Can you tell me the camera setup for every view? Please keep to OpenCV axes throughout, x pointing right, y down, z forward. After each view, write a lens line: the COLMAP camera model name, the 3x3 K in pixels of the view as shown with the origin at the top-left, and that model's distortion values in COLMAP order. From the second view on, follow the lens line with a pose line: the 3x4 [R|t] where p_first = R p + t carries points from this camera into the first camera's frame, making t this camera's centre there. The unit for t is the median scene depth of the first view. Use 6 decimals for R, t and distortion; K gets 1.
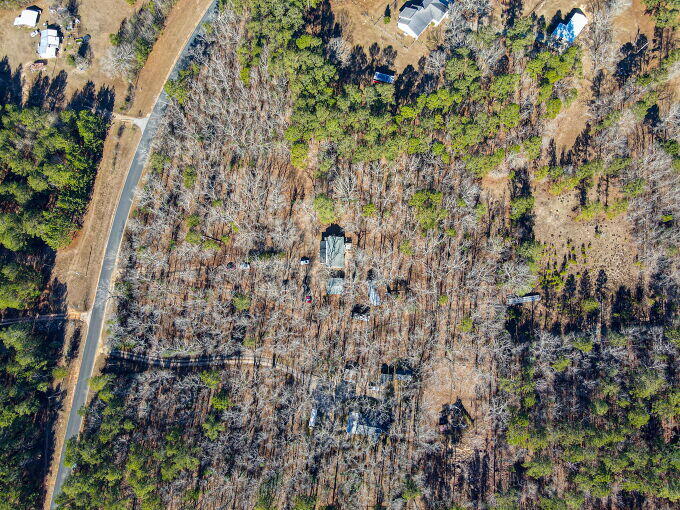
lens RADIAL K [[515.9, 0, 340.0], [0, 515.9, 255.0], [0, 0, 1]] dist [0.041735, -0.000480]
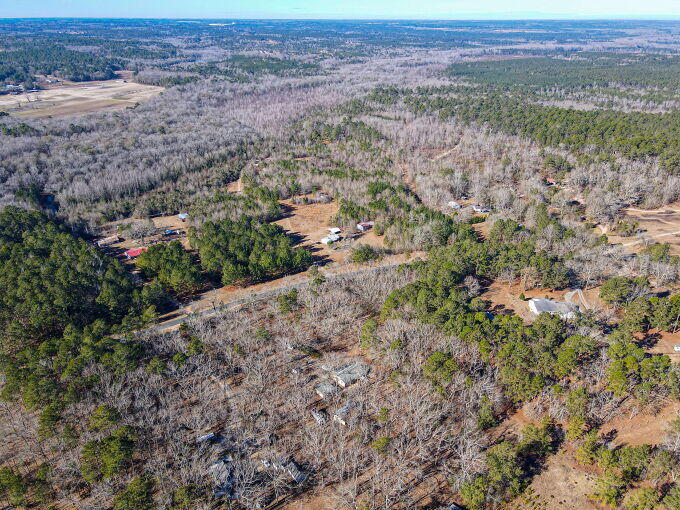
lens RADIAL K [[515.9, 0, 340.0], [0, 515.9, 255.0], [0, 0, 1]] dist [0.041735, -0.000480]
pose [[0.660089, 0.336778, -0.671464, 0.607082], [-0.736548, 0.465781, -0.490454, 0.418240], [0.147581, 0.818308, 0.555510, 0.198041]]
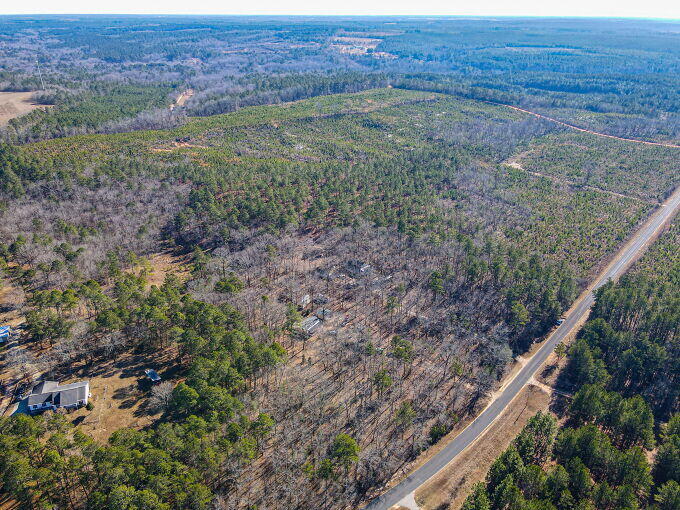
lens RADIAL K [[515.9, 0, 340.0], [0, 515.9, 255.0], [0, 0, 1]] dist [0.041735, -0.000480]
pose [[-0.829770, -0.243071, 0.502392, -0.627397], [0.547735, -0.181949, 0.816628, -0.902135], [-0.107088, 0.952791, 0.284115, 0.500811]]
